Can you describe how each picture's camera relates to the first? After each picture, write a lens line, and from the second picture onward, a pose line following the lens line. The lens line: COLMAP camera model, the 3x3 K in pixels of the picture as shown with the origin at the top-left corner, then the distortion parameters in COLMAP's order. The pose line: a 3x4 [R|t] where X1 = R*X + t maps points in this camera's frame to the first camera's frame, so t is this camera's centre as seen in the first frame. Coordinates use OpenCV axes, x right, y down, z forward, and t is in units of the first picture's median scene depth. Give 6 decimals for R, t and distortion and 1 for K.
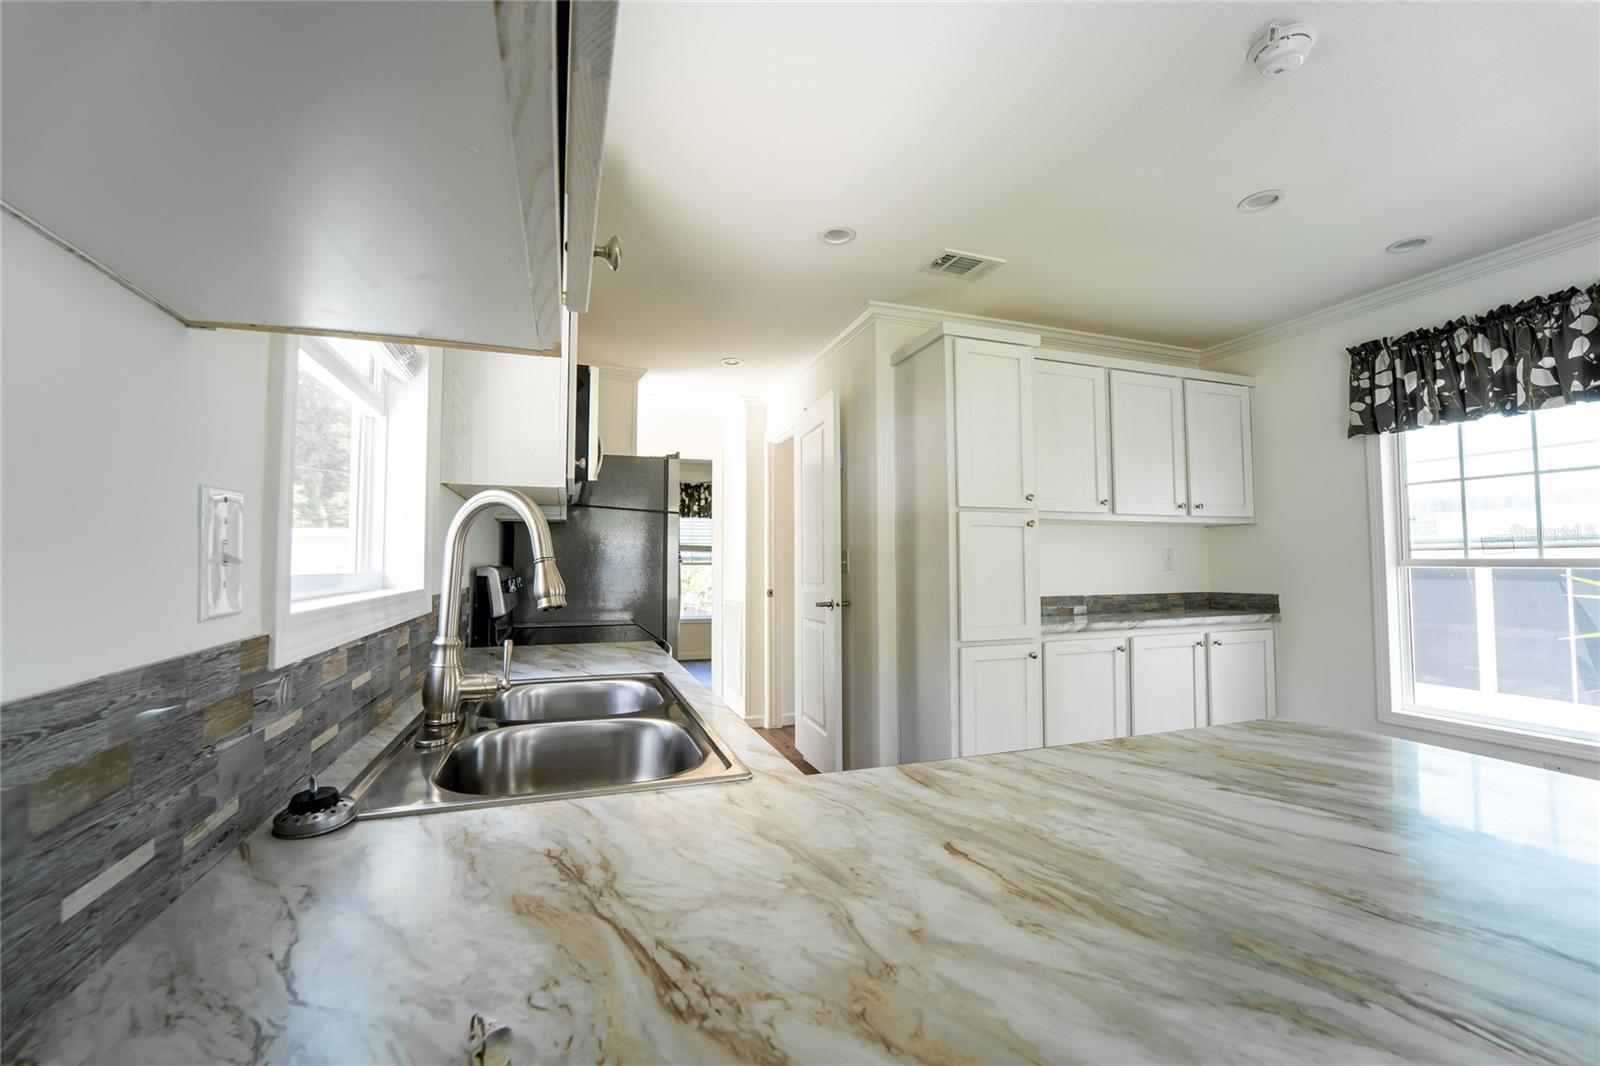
lens RADIAL K [[651.7, 0, 796.5], [0, 651.7, 531.5], [0, 0, 1]] dist [-0.023897, 0.000677]
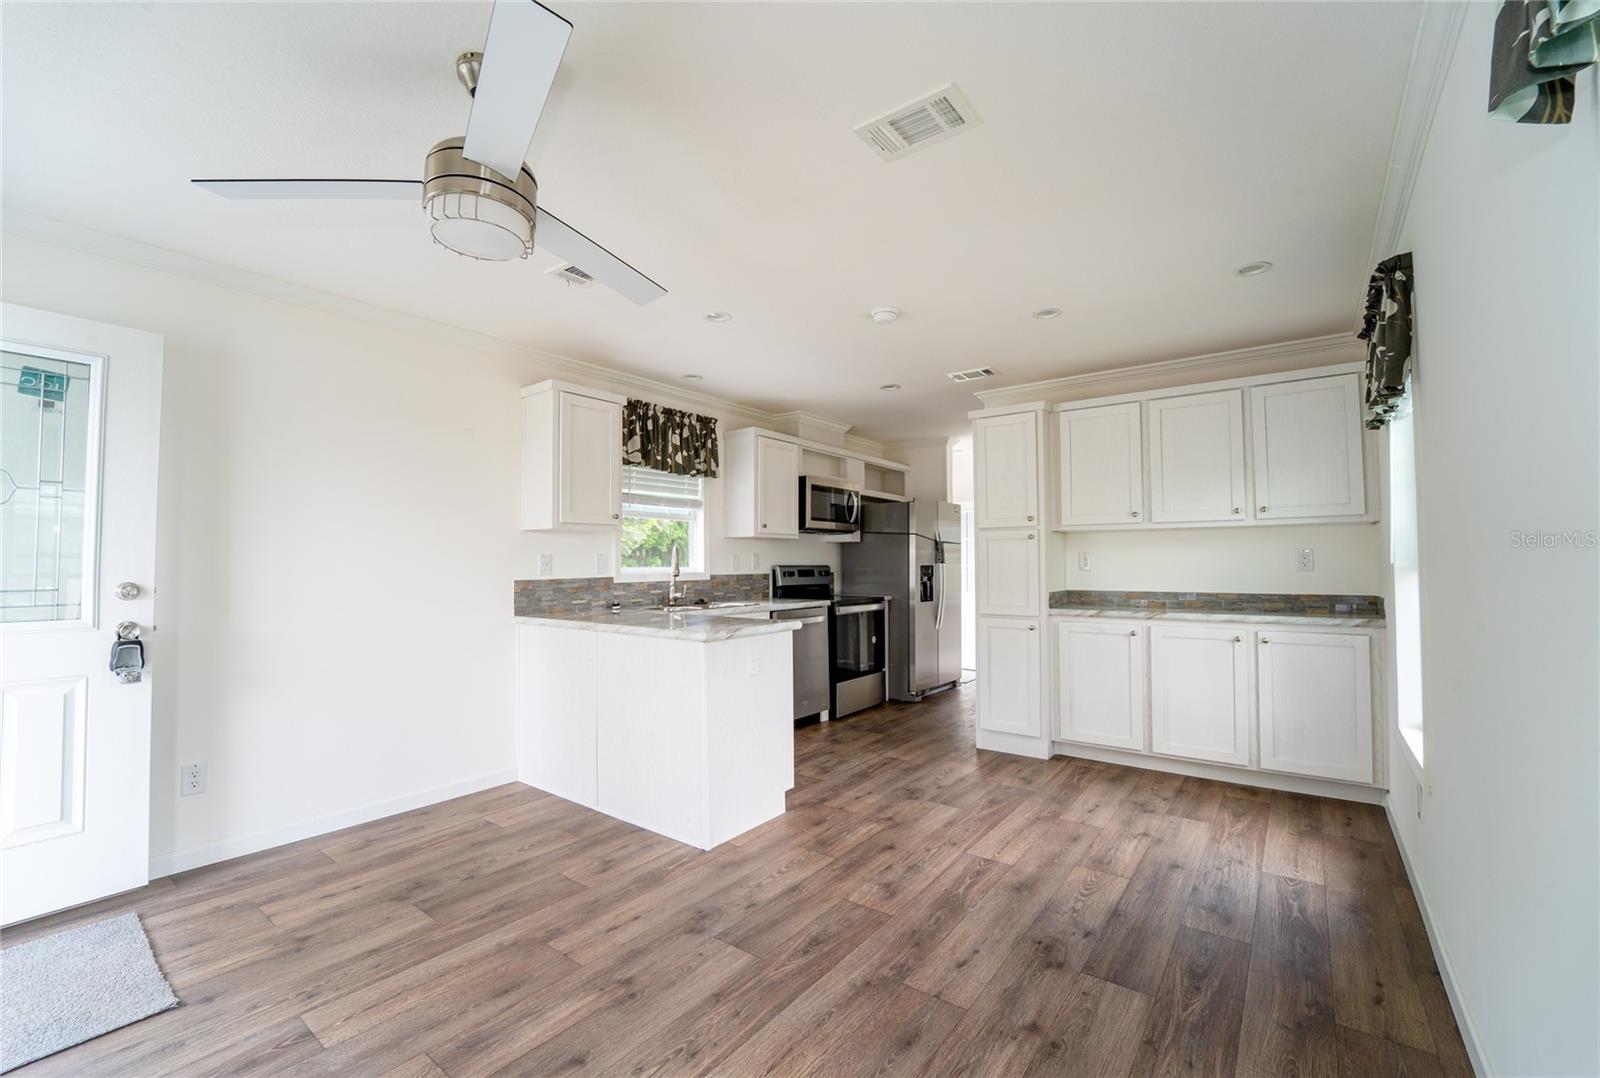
lens RADIAL K [[651.7, 0, 802.2], [0, 651.7, 539.7], [0, 0, 1]] dist [-0.023897, 0.000677]
pose [[0.554312, -0.029448, -0.831788, 1.262791], [0.042632, 0.999067, -0.006960, -0.017239], [0.831216, -0.031603, 0.555050, -0.216990]]
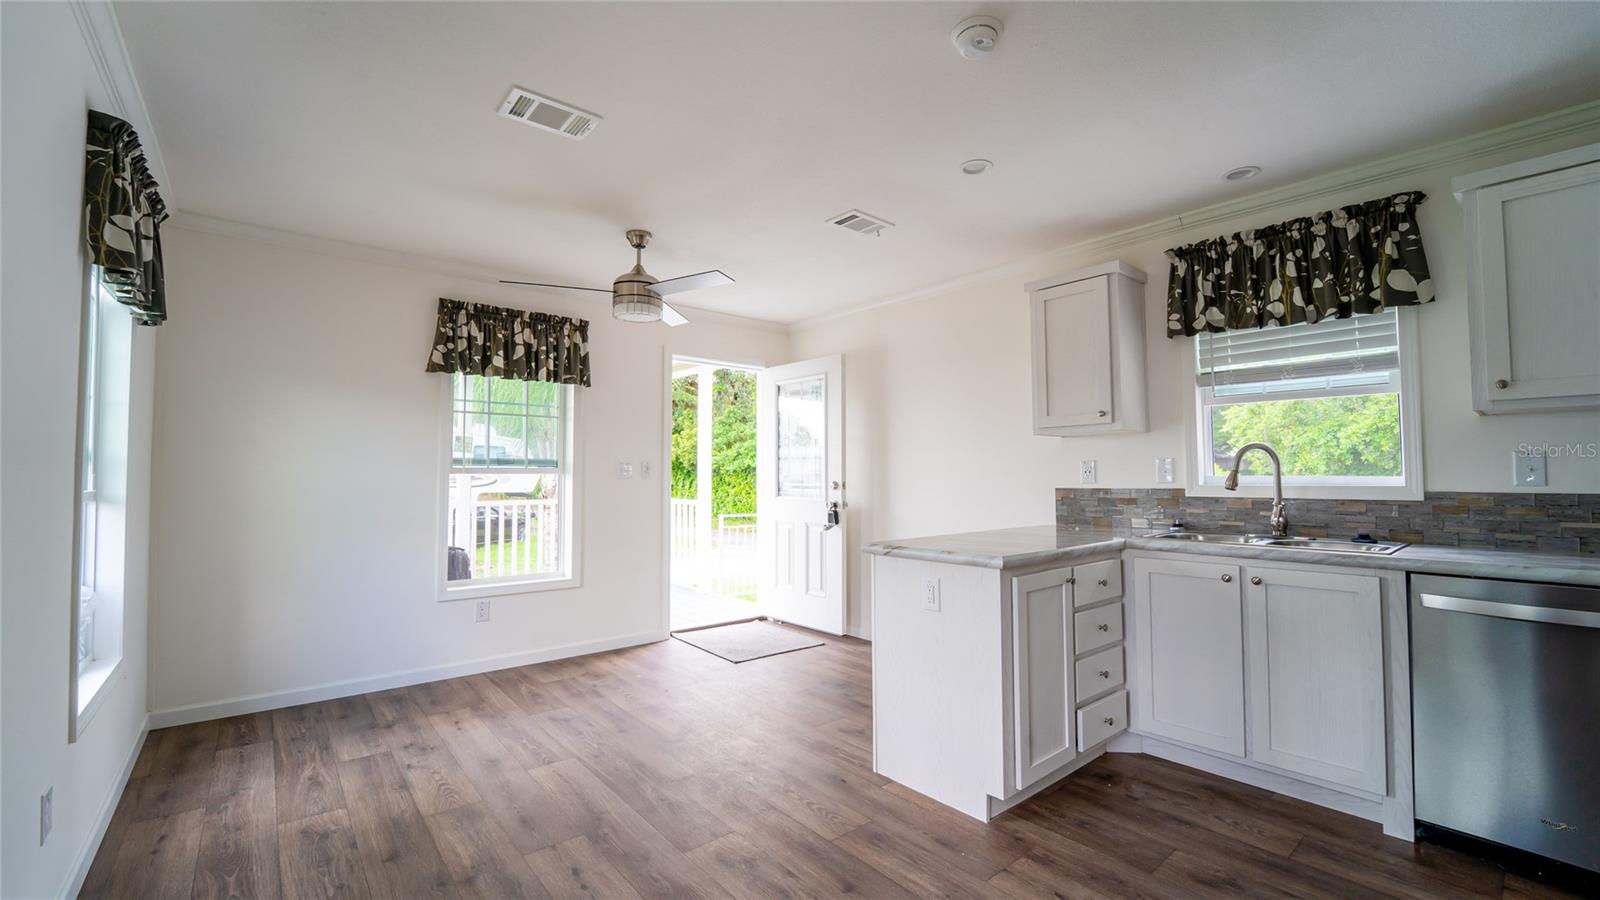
lens RADIAL K [[651.0, 0, 791.8], [0, 651.0, 440.6], [0, 0, 1]] dist [-0.024209, 0.001233]
pose [[-0.937704, -0.012655, -0.347206, 0.809493], [0.021896, 0.995197, -0.095408, 0.047866], [0.346746, -0.097067, -0.932923, 1.044567]]
